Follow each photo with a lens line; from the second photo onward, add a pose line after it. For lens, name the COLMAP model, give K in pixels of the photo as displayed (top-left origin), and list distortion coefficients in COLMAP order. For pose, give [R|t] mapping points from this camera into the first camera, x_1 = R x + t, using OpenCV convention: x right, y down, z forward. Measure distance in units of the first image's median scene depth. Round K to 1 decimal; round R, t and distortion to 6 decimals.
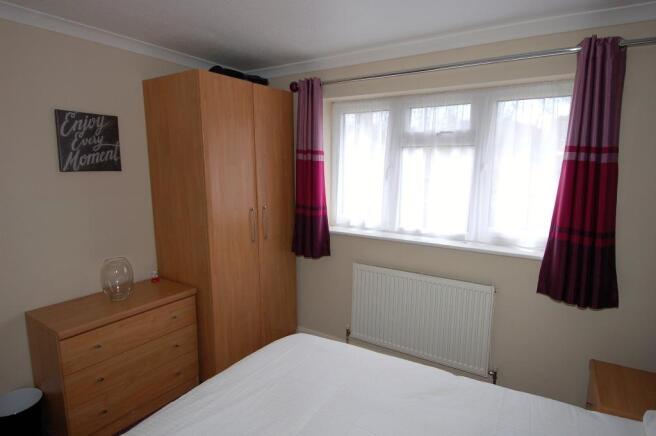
lens RADIAL K [[364.1, 0, 328.0], [0, 364.1, 218.0], [0, 0, 1]] dist [0.033851, -0.034708]
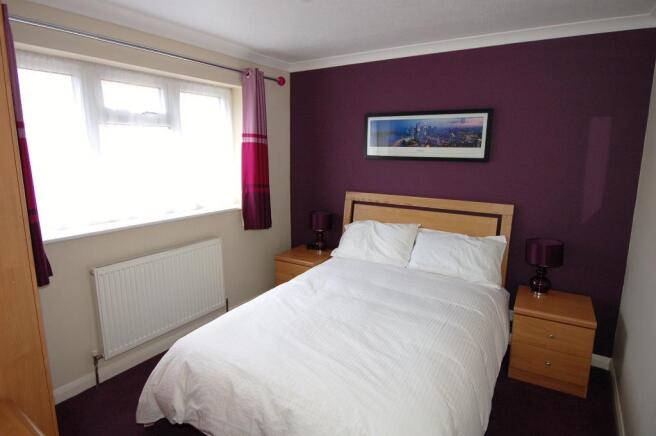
lens RADIAL K [[390.3, 0, 328.0], [0, 390.3, 218.0], [0, 0, 1]] dist [0.000406, -0.000287]
pose [[-0.028844, -0.185642, 0.982194, -0.875991], [0.131898, 0.973304, 0.187835, -0.089390], [-0.990844, 0.134967, -0.003588, 0.567772]]
